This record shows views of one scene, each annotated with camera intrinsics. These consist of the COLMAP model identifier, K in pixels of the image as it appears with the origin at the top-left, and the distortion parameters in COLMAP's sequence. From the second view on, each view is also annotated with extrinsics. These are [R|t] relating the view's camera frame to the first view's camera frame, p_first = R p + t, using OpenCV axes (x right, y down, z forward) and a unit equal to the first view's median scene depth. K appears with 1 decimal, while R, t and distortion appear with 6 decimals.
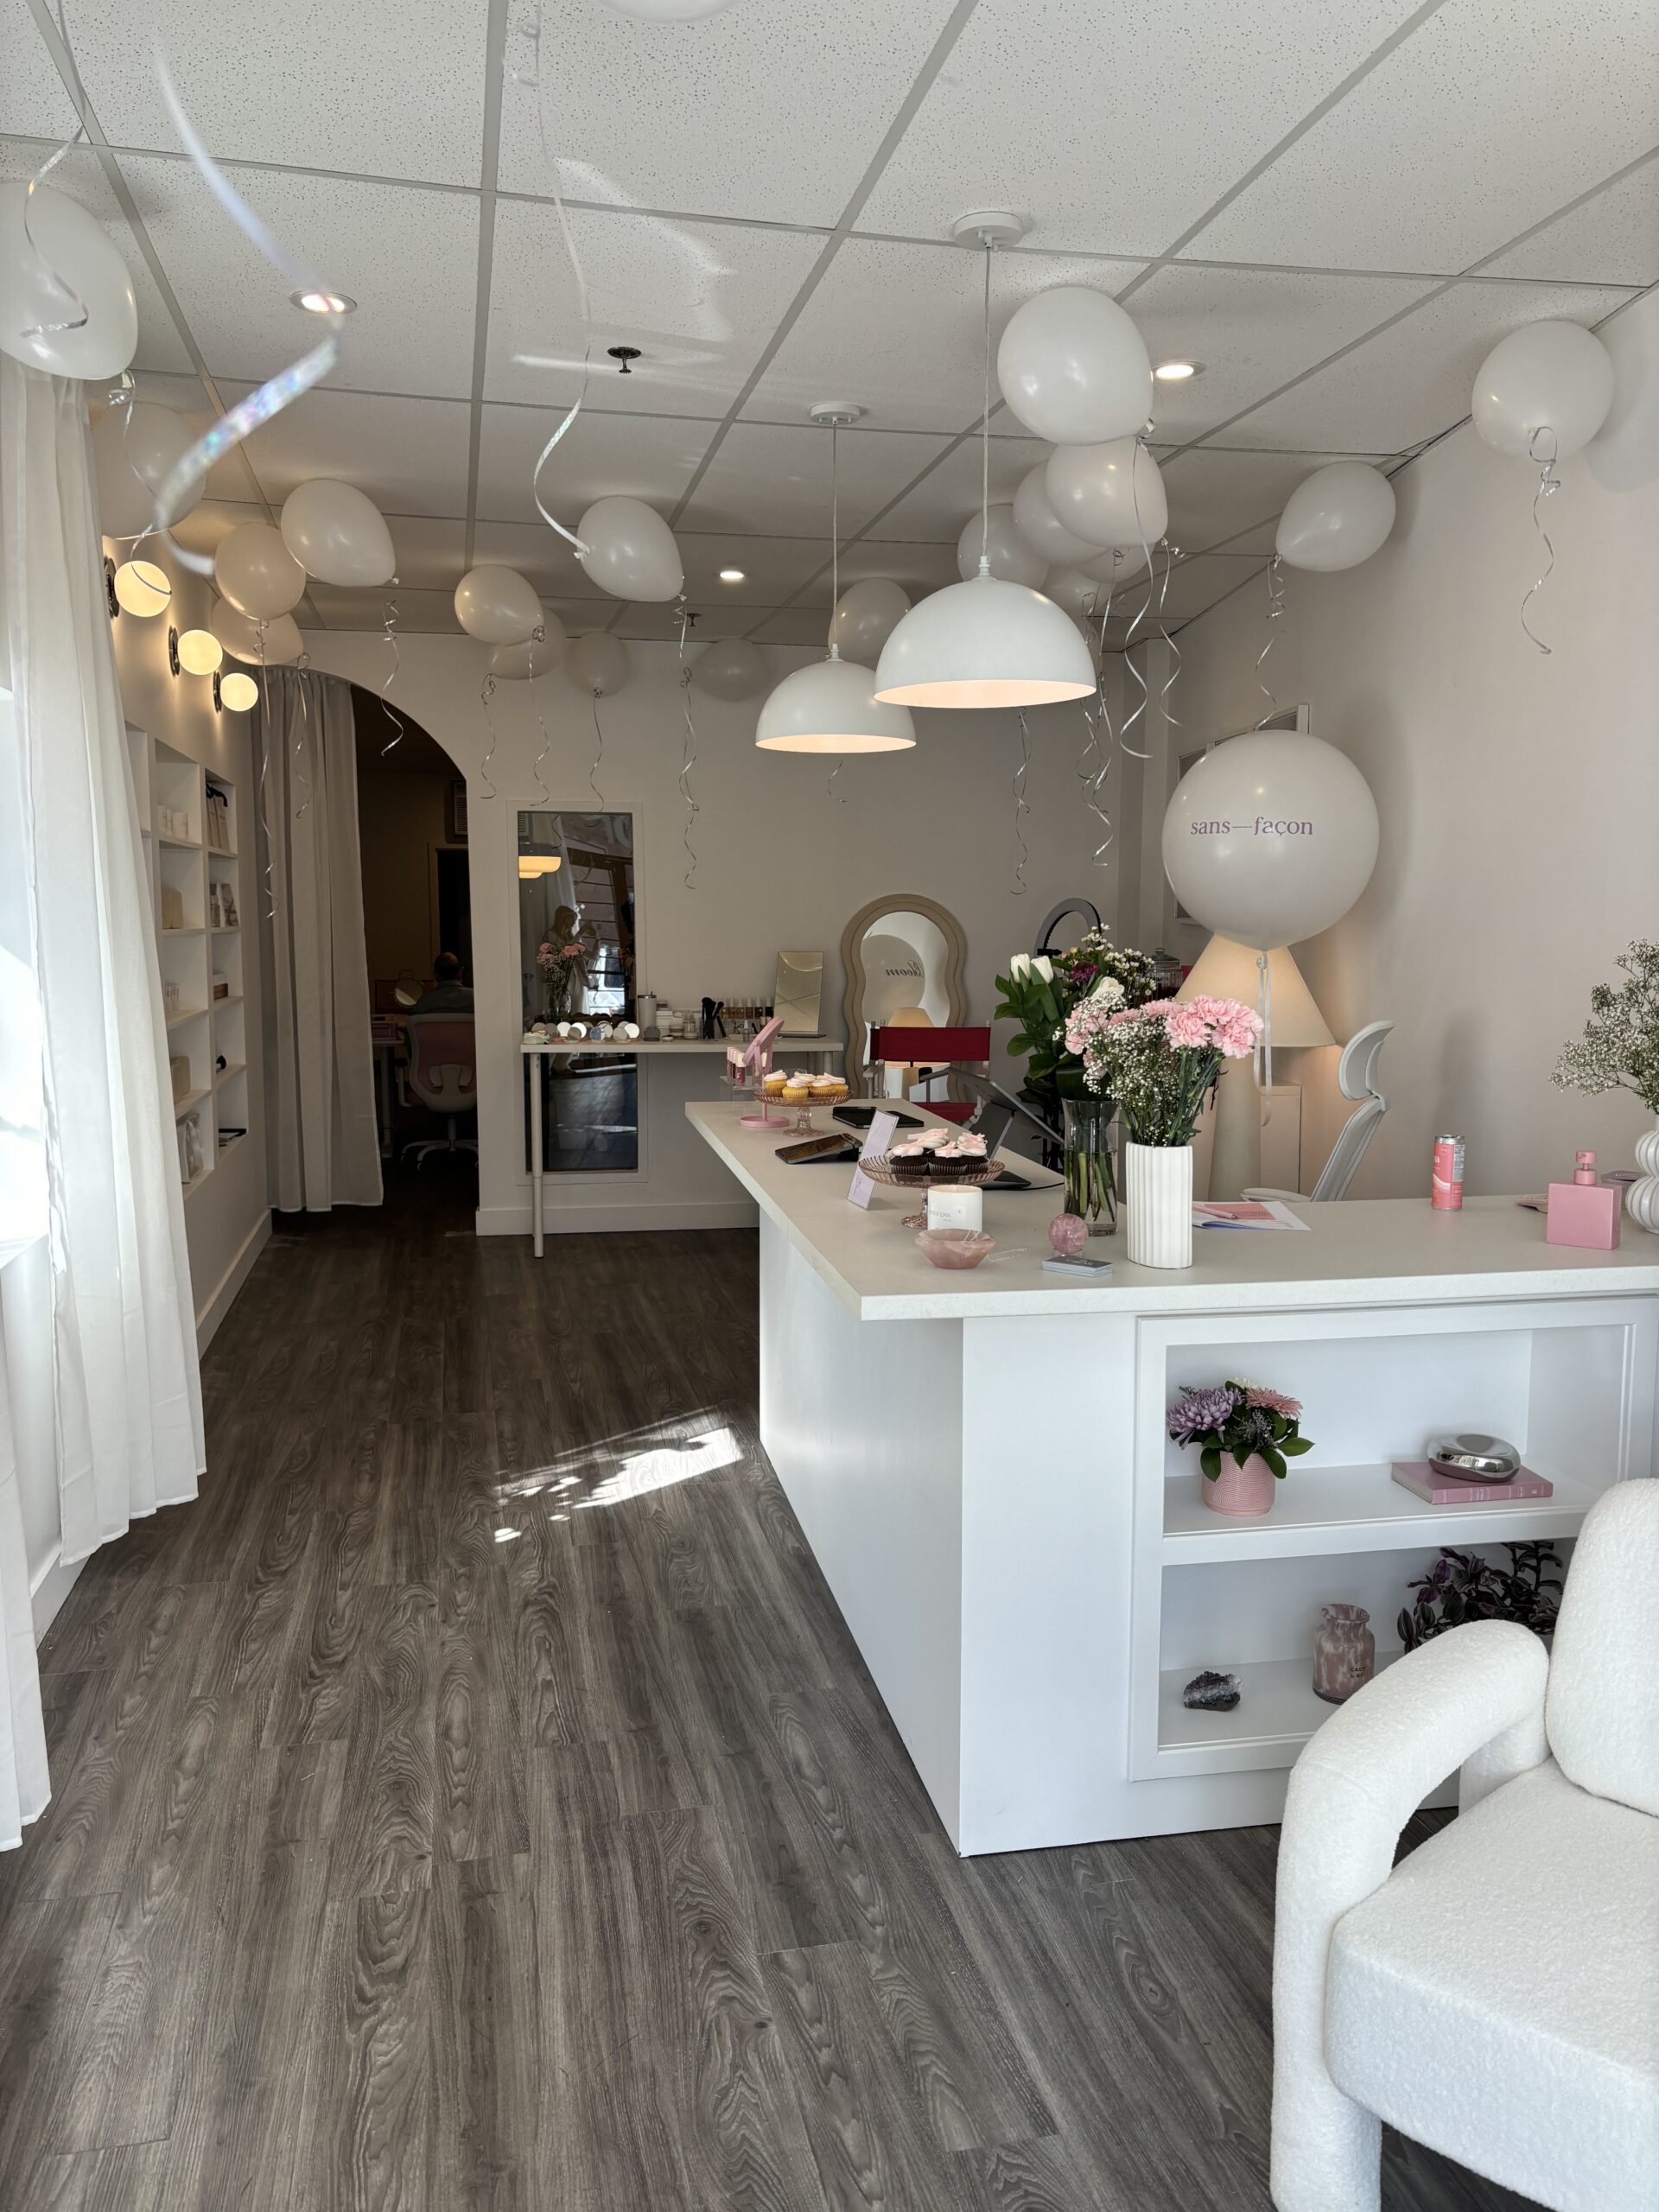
lens RADIAL K [[1671.2, 0, 834.5], [0, 1671.2, 1111.5], [0, 0, 1]] dist [0.056368, -0.067904]
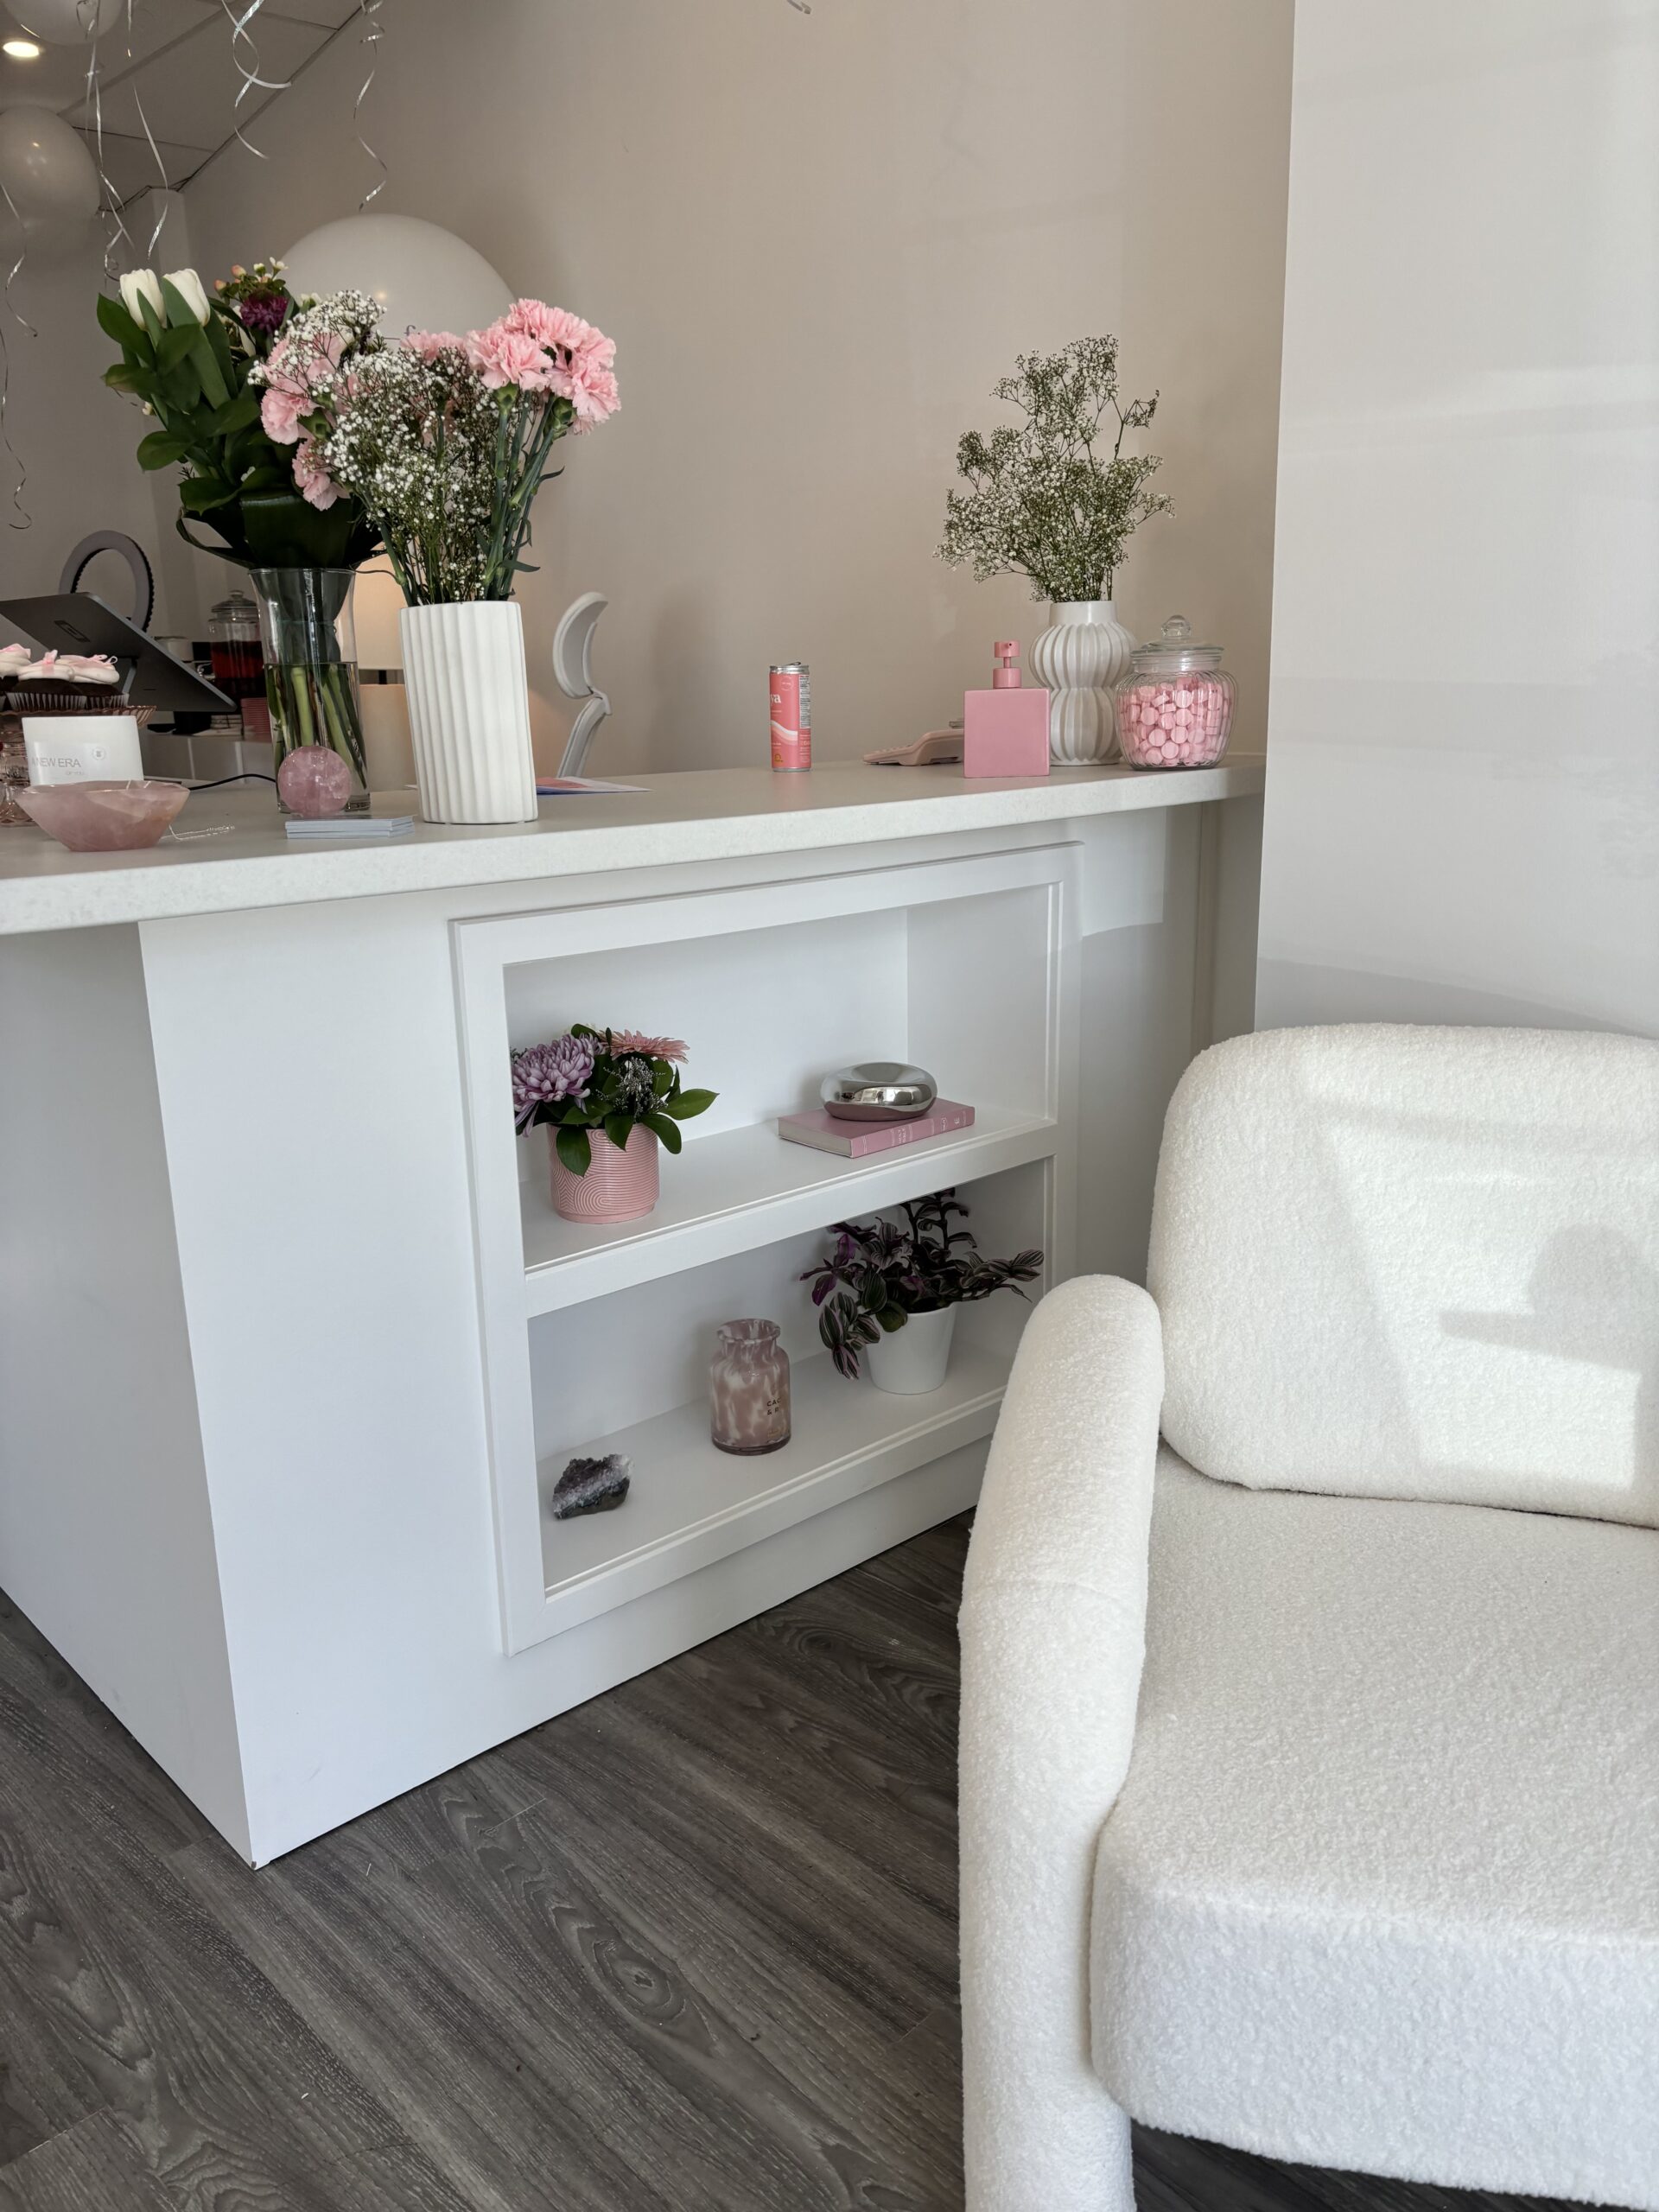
lens RADIAL K [[1671.2, 0, 834.5], [0, 1671.2, 1111.5], [0, 0, 1]] dist [0.056368, -0.067904]
pose [[0.846498, -0.151116, 0.510496, -0.014729], [0.081377, 0.984329, 0.156440, 0.099044], [-0.526136, -0.090884, 0.845530, 0.392758]]
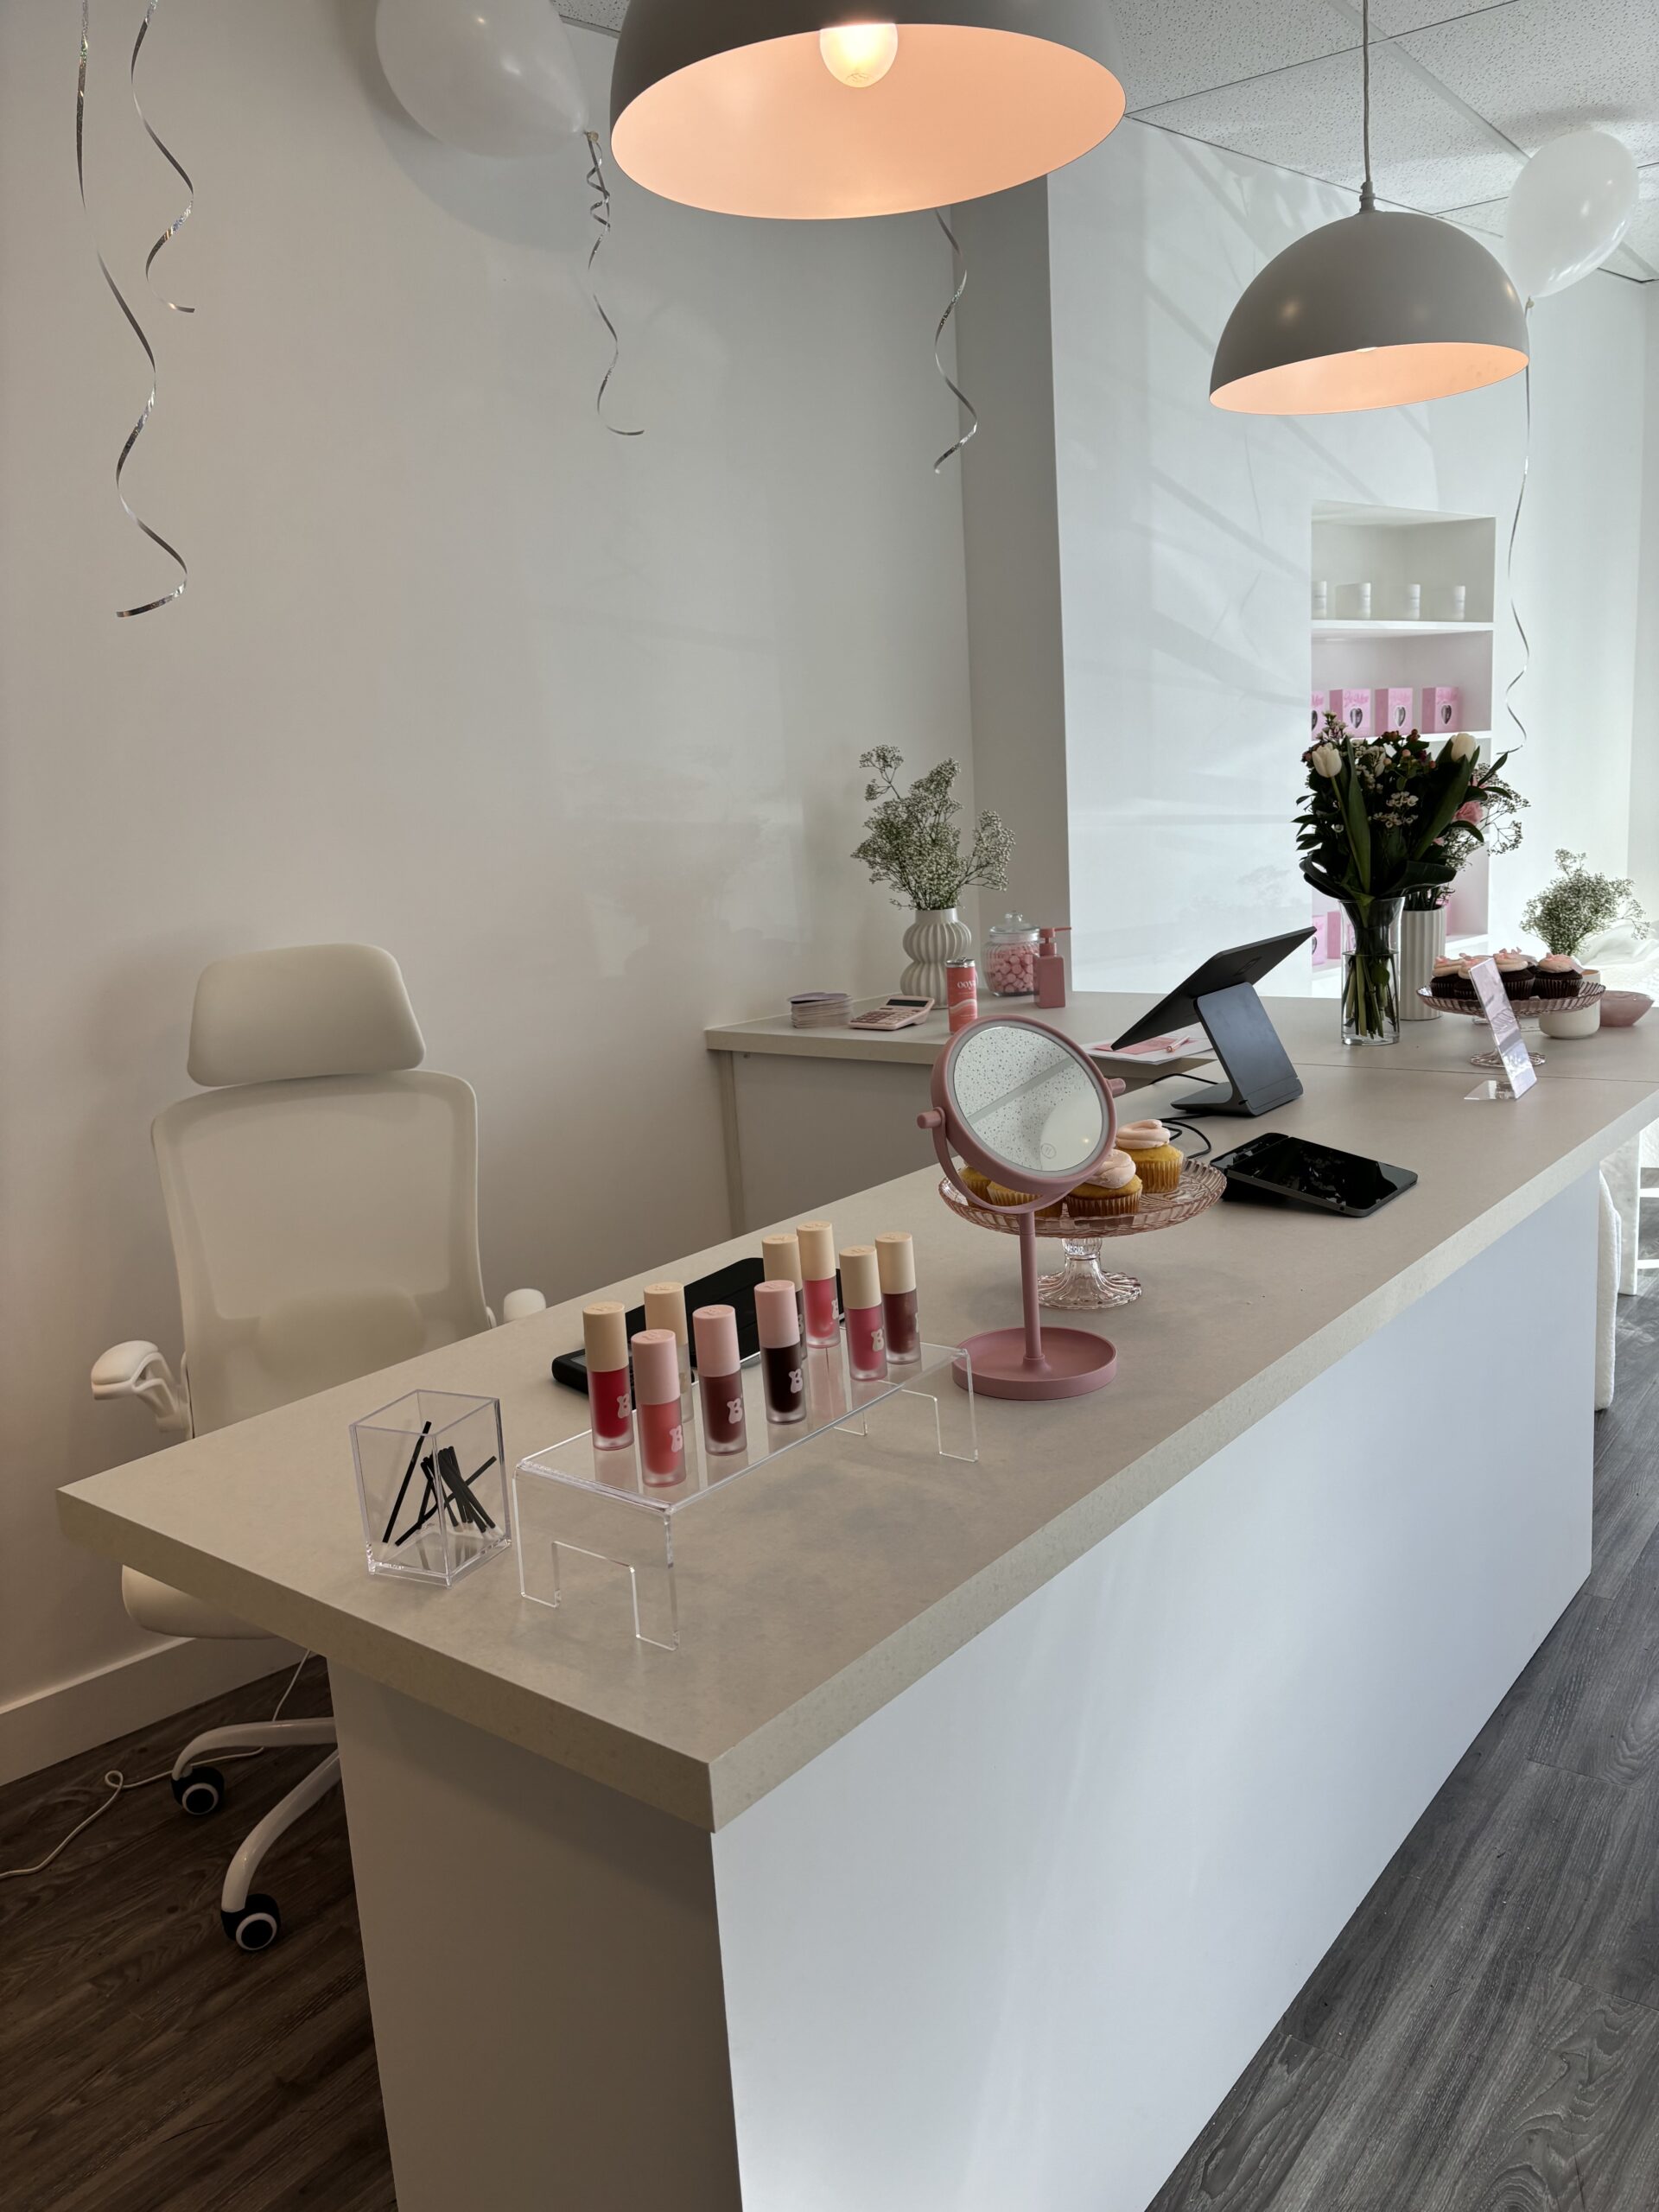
lens RADIAL K [[1670.5, 0, 818.2], [0, 1670.5, 1124.8], [0, 0, 1]] dist [0.069425, -0.114462]
pose [[-0.646732, -0.115764, 0.753881, -0.351092], [0.147122, 0.950918, 0.272232, -0.179519], [-0.748394, 0.286973, -0.597957, 1.748742]]
